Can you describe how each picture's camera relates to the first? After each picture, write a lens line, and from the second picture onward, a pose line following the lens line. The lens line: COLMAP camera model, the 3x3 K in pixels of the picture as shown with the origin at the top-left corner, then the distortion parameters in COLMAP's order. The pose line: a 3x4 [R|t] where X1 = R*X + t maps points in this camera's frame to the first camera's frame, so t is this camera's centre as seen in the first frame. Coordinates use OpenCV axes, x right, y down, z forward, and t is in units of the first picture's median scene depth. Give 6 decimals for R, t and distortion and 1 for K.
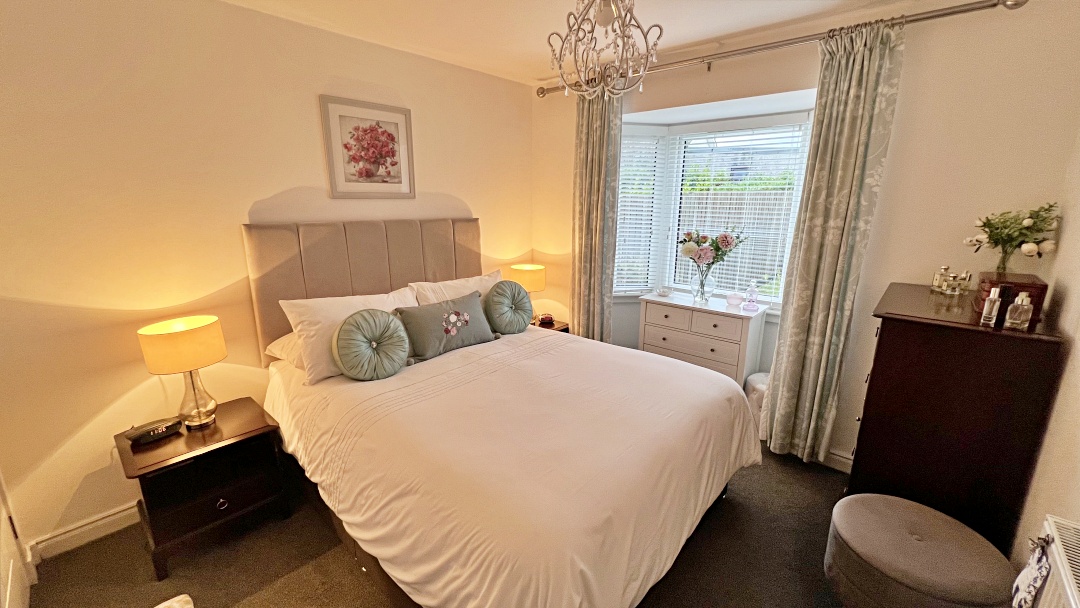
lens RADIAL K [[435.2, 0, 539.9], [0, 435.2, 302.6], [0, 0, 1]] dist [-0.003155, -0.000511]
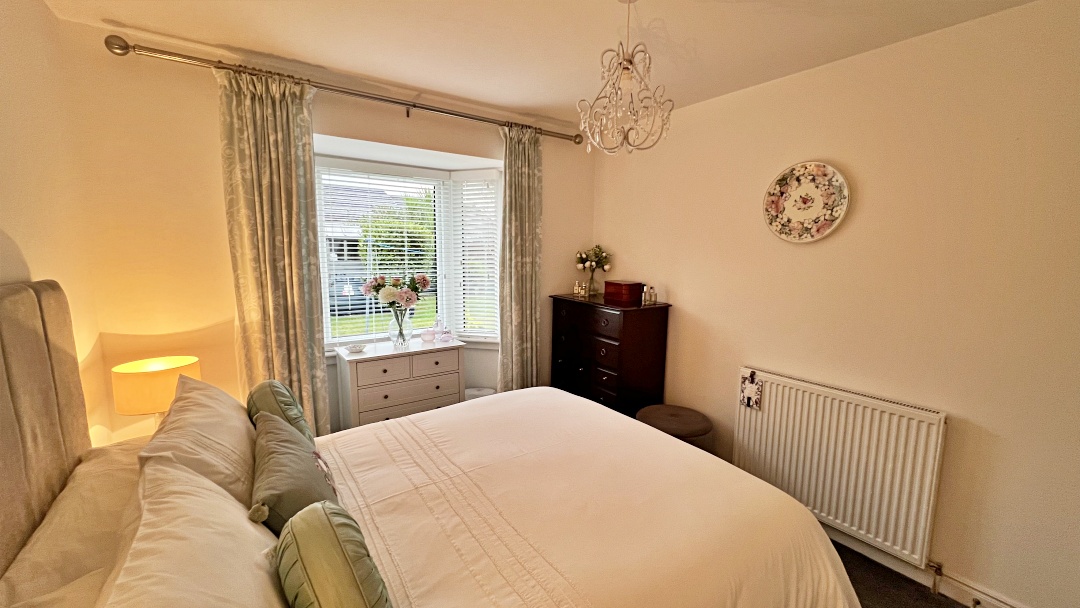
lens RADIAL K [[435.2, 0, 541.8], [0, 435.2, 304.9], [0, 0, 1]] dist [-0.003155, -0.000511]
pose [[0.215431, -0.135113, 0.967127, -0.491272], [0.217543, 0.972134, 0.087354, -0.109415], [-0.951979, 0.191573, 0.238821, 0.466204]]
